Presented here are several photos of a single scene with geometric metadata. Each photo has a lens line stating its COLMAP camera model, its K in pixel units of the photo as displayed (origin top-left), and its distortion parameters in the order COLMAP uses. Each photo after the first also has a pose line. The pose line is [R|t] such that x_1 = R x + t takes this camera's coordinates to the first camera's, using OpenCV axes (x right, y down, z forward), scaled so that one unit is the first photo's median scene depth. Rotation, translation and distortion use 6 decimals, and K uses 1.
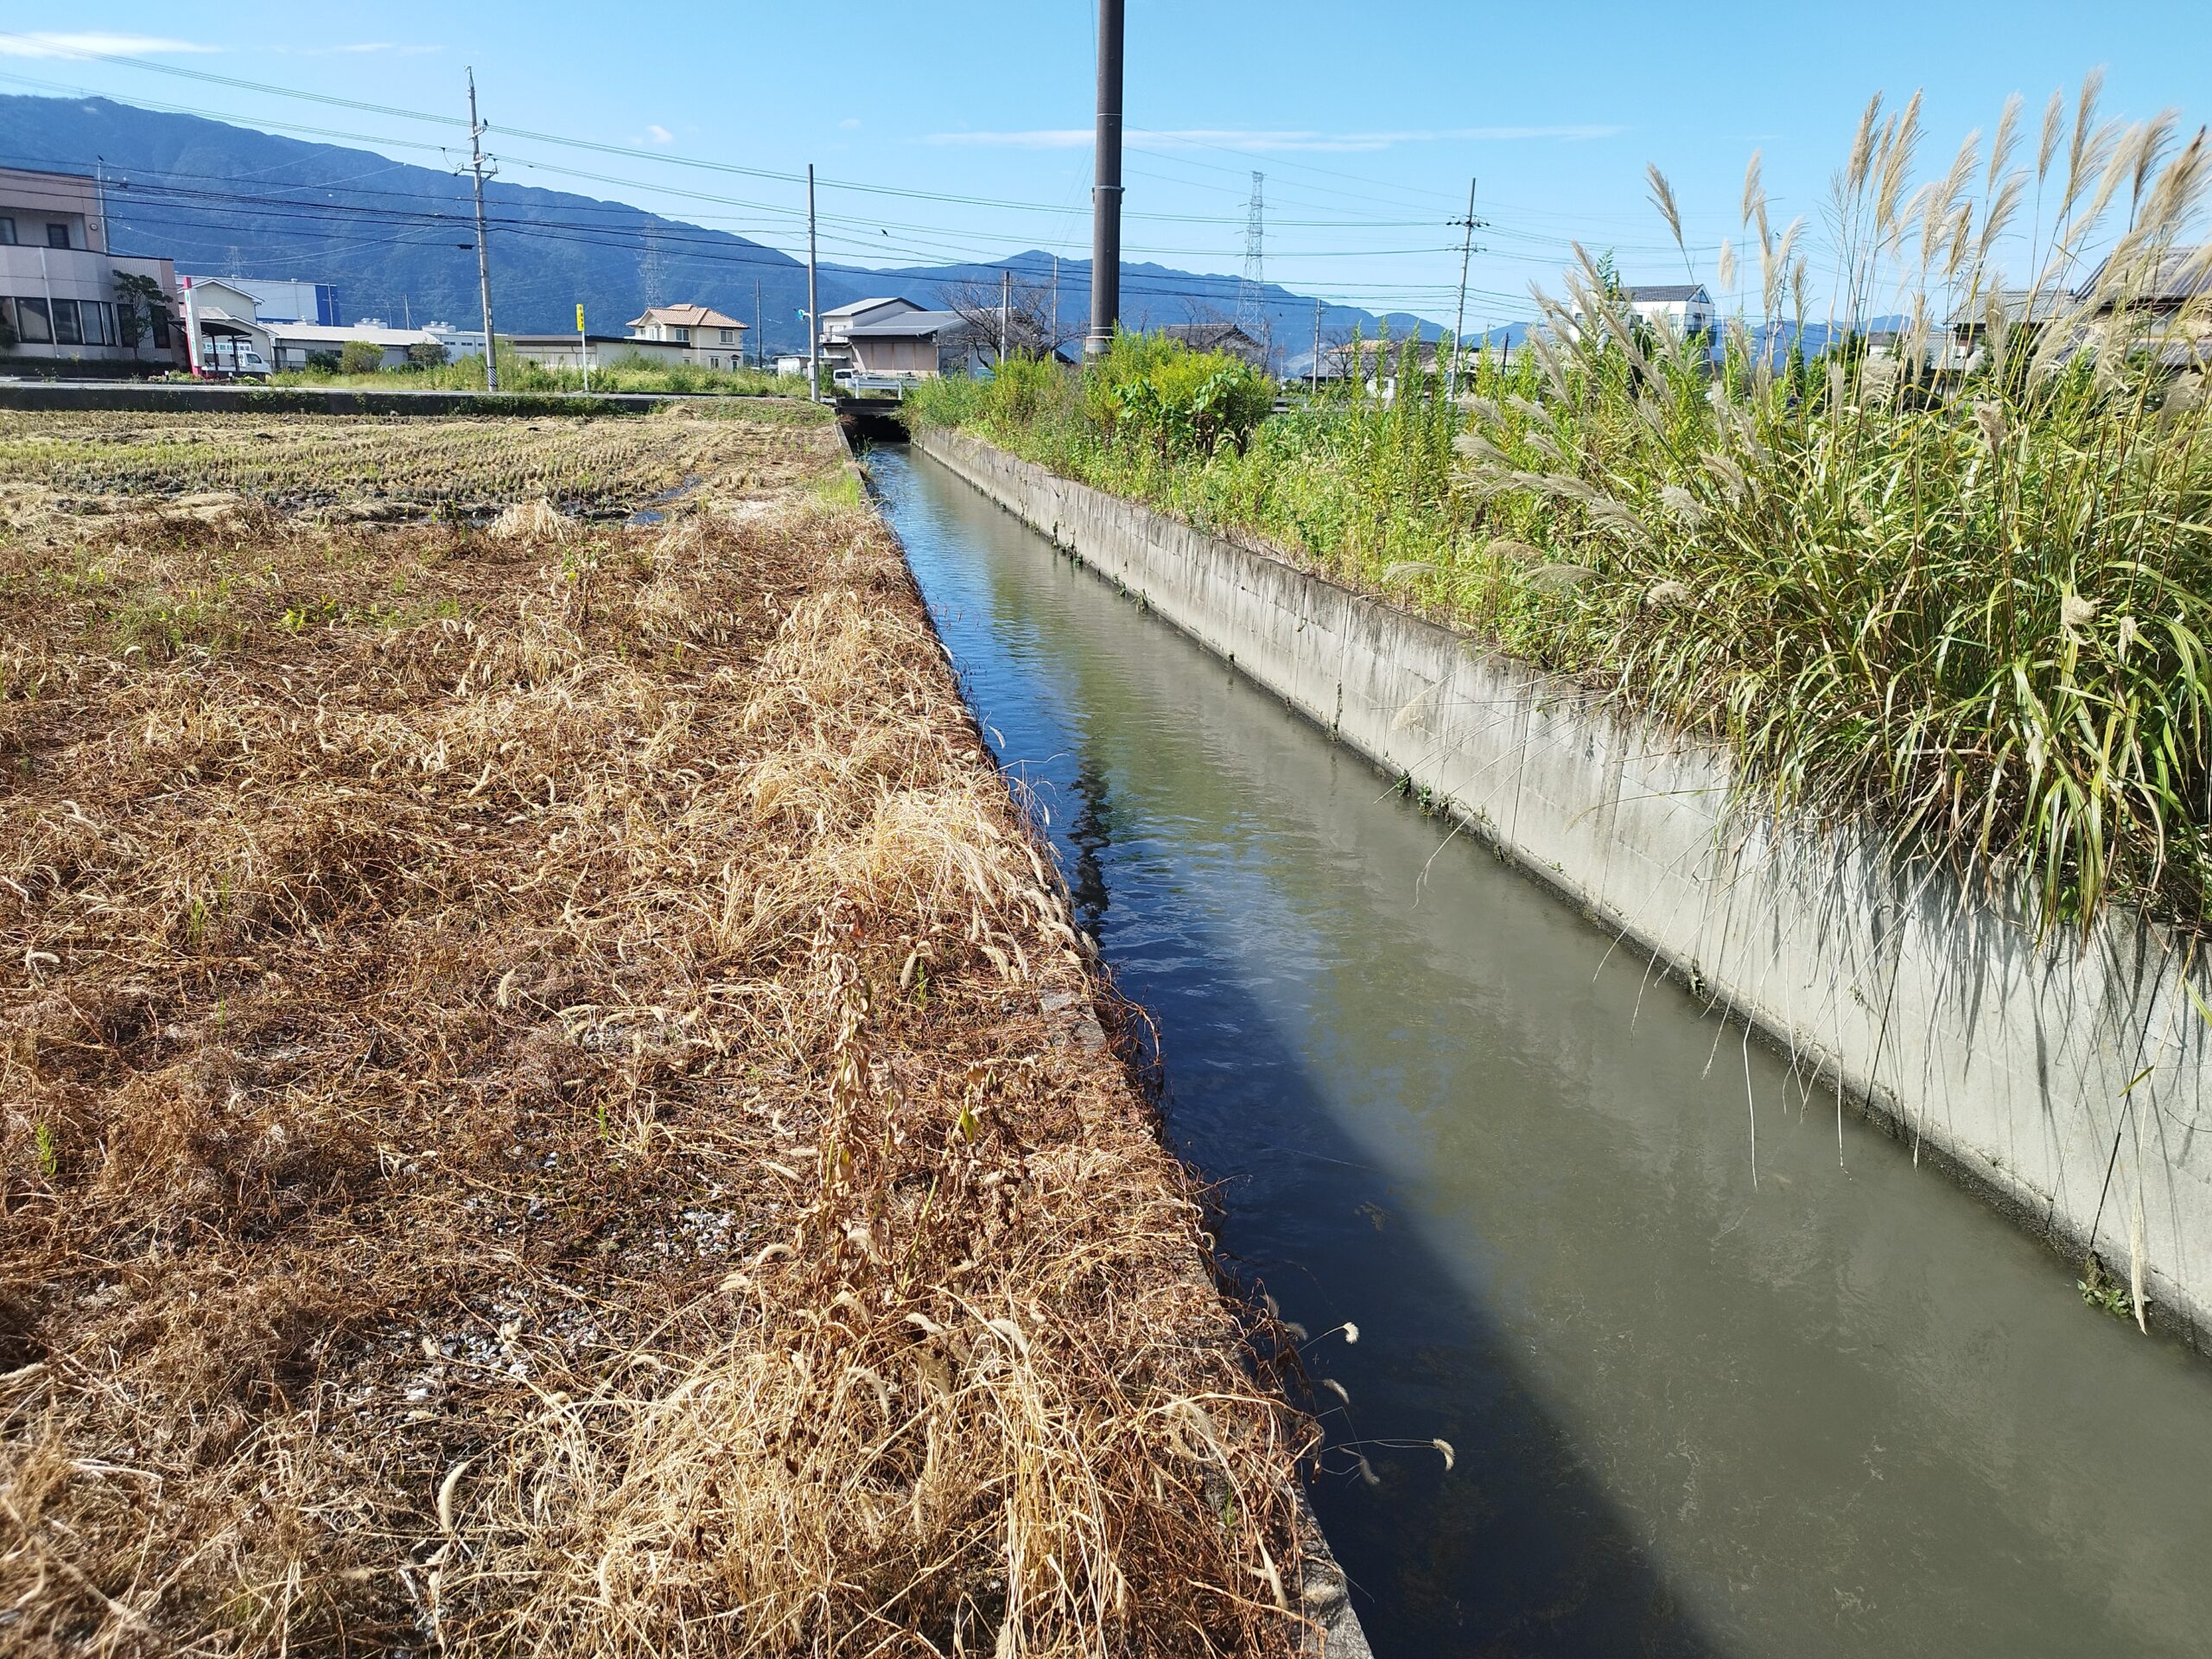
lens RADIAL K [[1565.1, 0, 1106.0], [0, 1565.1, 829.5], [0, 0, 1]] dist [-0.005771, -0.003012]
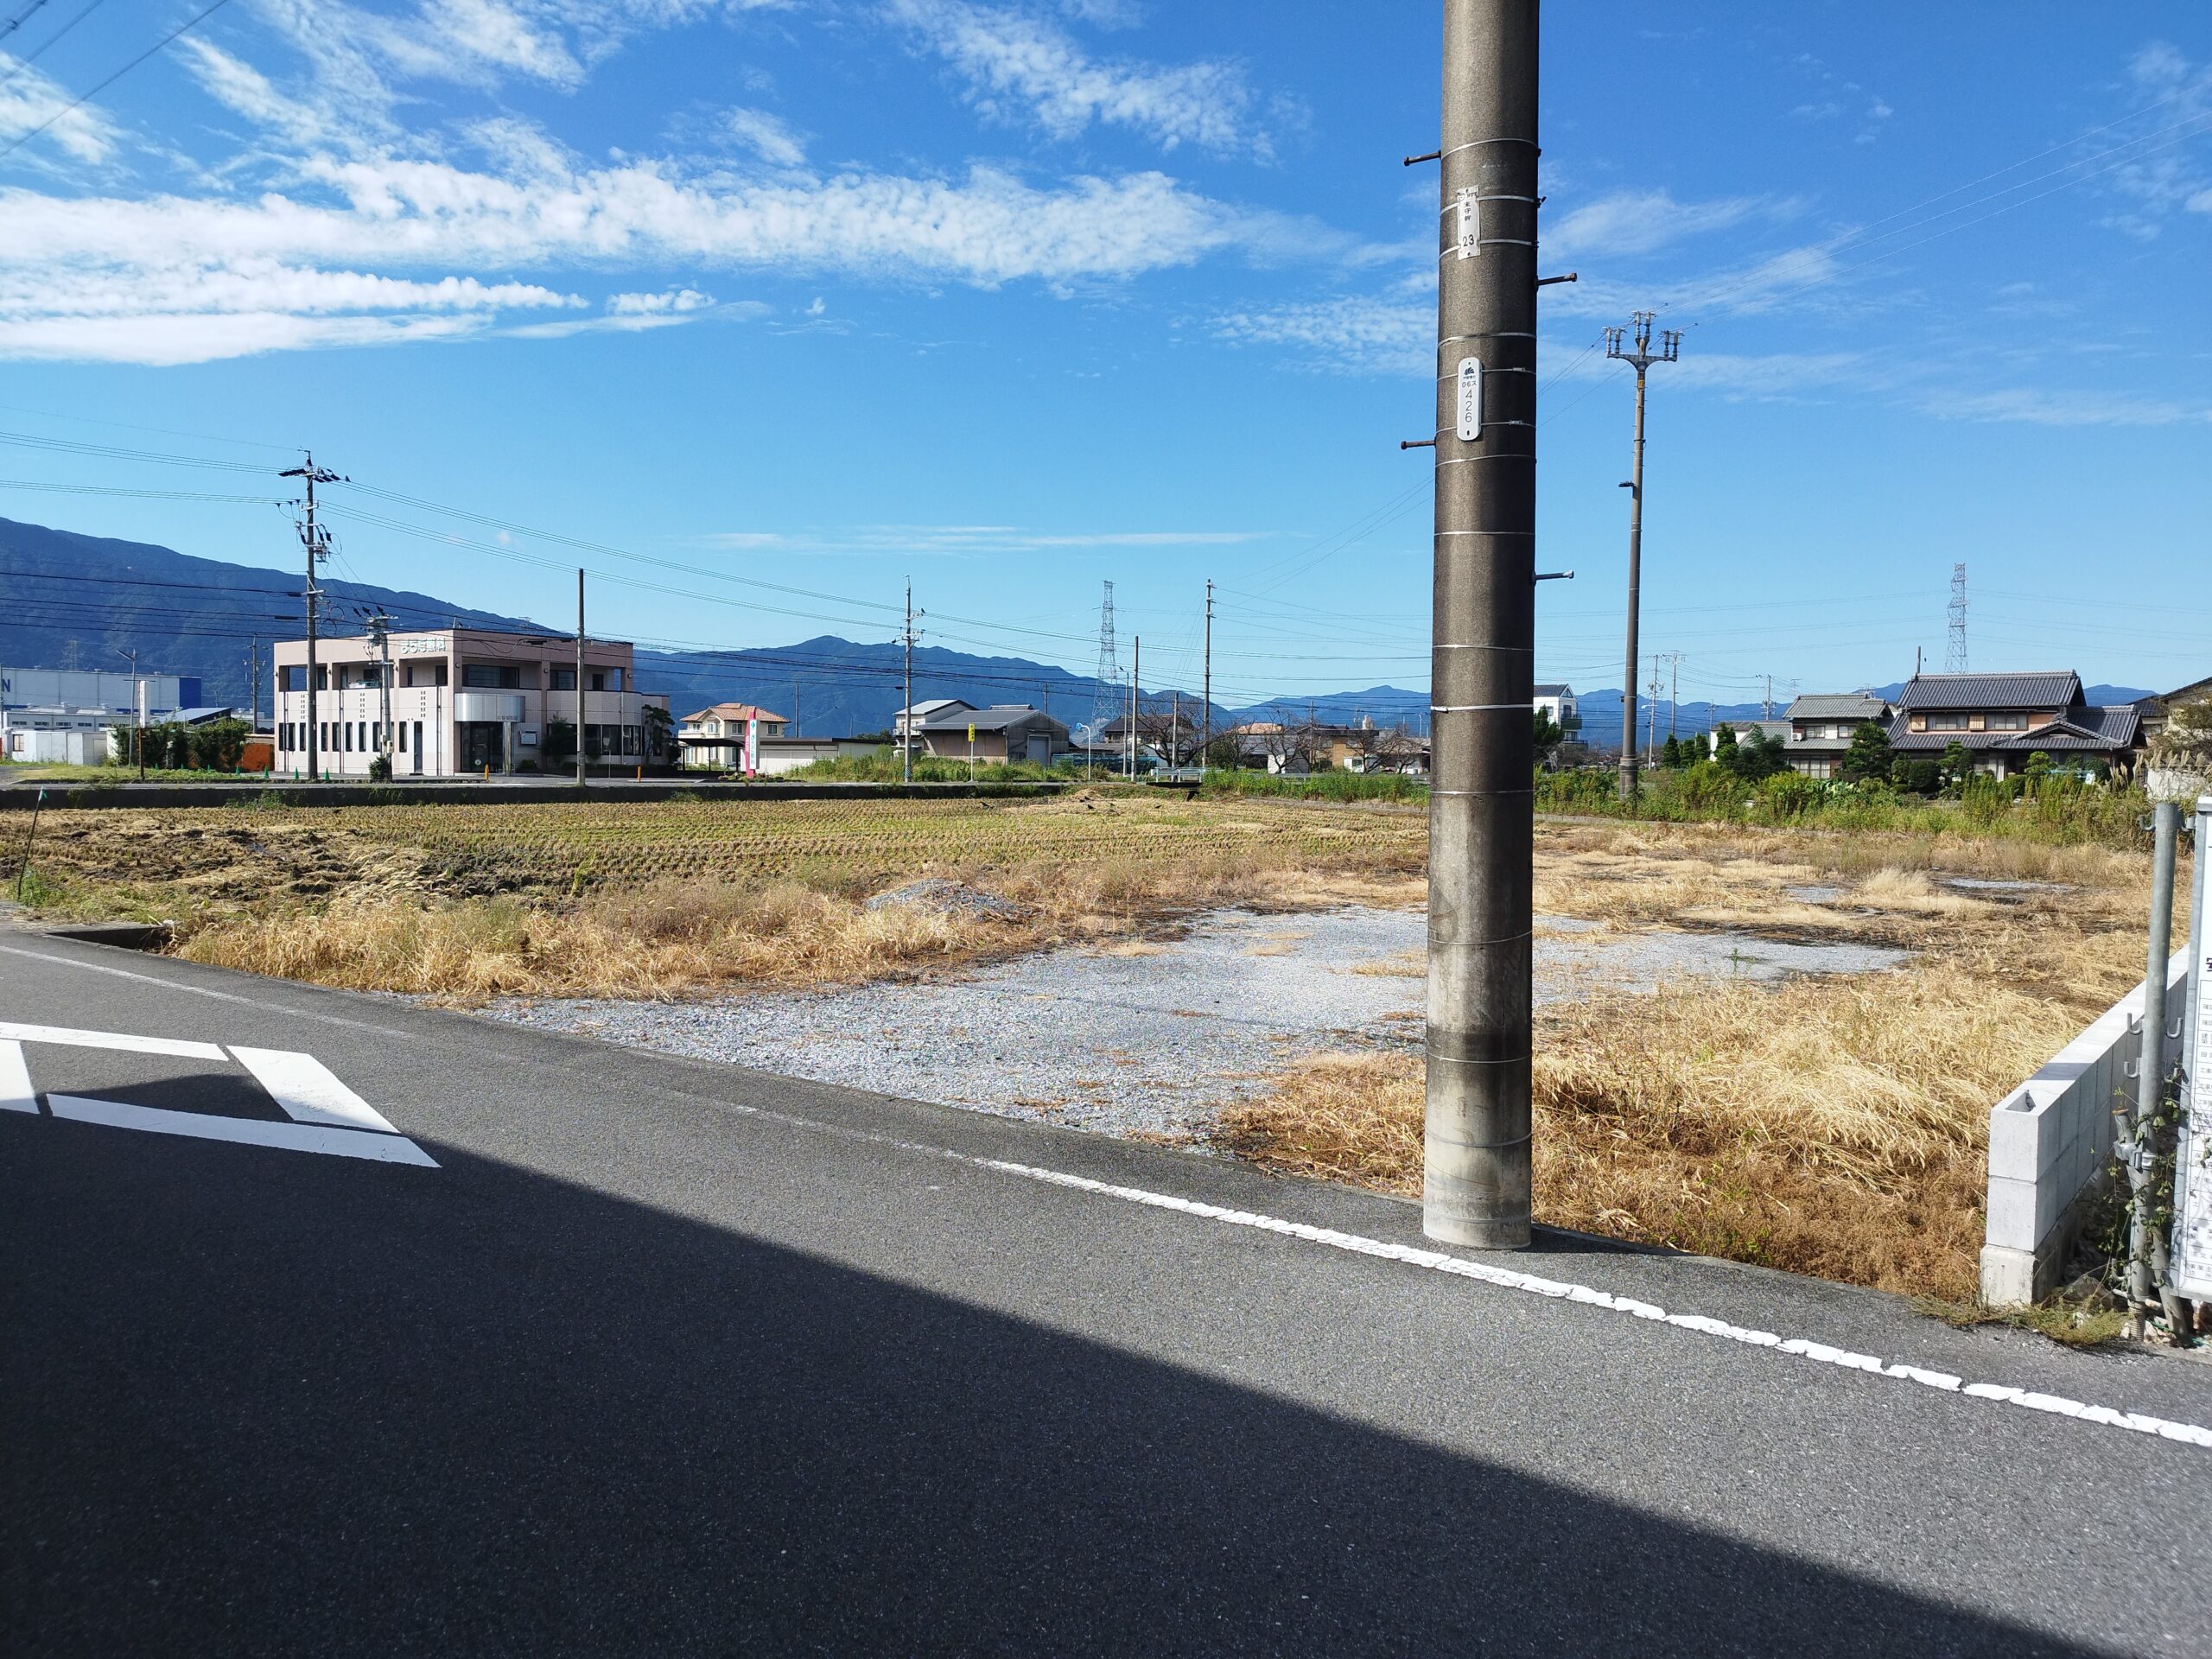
lens RADIAL K [[1554.4, 0, 1098.1], [0, 1554.4, 824.0], [0, 0, 1]] dist [0.025824, -0.003129]
pose [[0.990866, -0.022141, 0.133020, -0.201225], [0.052287, 0.972339, -0.227645, 0.048997], [-0.124301, 0.232521, 0.964616, -0.206296]]
